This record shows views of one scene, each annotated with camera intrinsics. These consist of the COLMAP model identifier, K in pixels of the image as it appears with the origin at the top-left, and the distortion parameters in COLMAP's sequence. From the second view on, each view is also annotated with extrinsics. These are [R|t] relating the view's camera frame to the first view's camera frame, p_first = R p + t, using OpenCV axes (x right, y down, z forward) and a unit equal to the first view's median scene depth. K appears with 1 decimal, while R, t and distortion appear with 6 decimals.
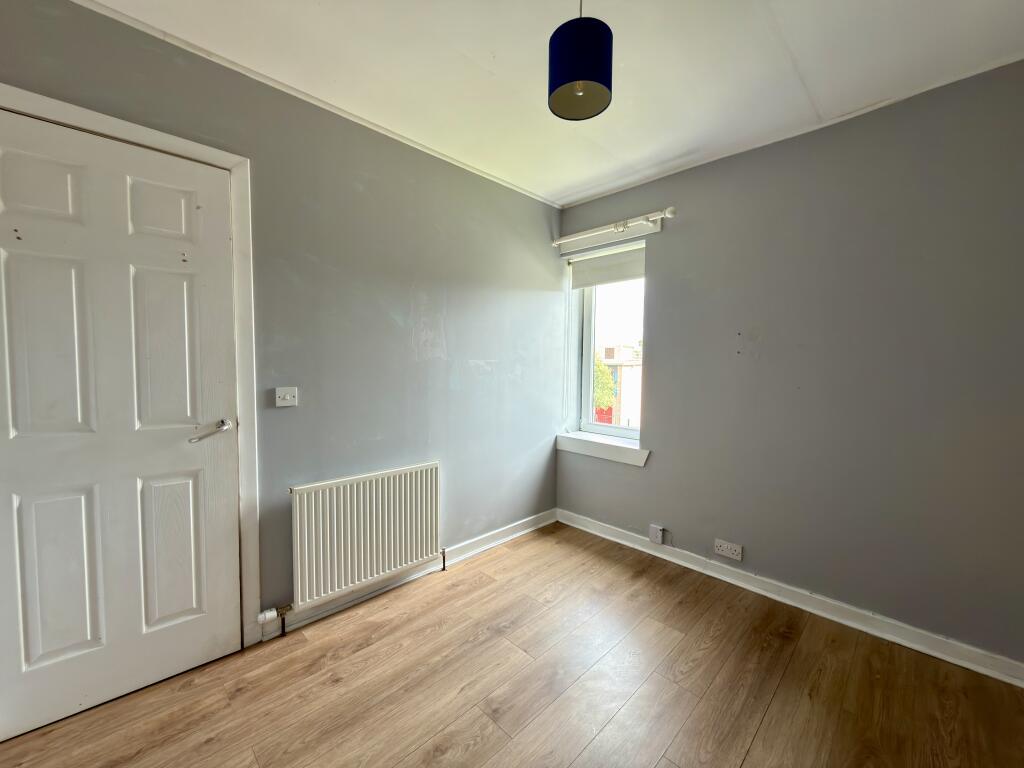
lens RADIAL K [[407.3, 0, 512.9], [0, 407.3, 385.7], [0, 0, 1]] dist [0.000692, -0.000002]
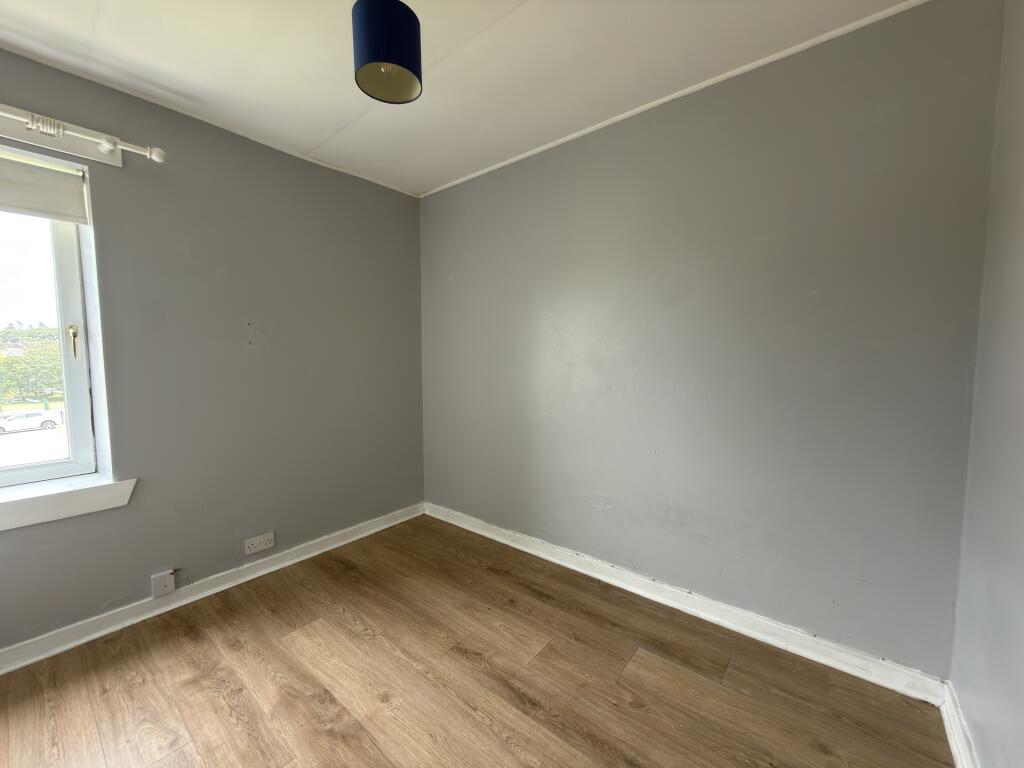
lens RADIAL K [[407.3, 0, 516.3], [0, 407.3, 383.7], [0, 0, 1]] dist [0.000692, -0.000002]
pose [[-0.109297, -0.081274, 0.990681, -0.487906], [0.056576, 0.994527, 0.087831, -0.033732], [-0.992398, 0.065649, -0.104101, 0.464427]]
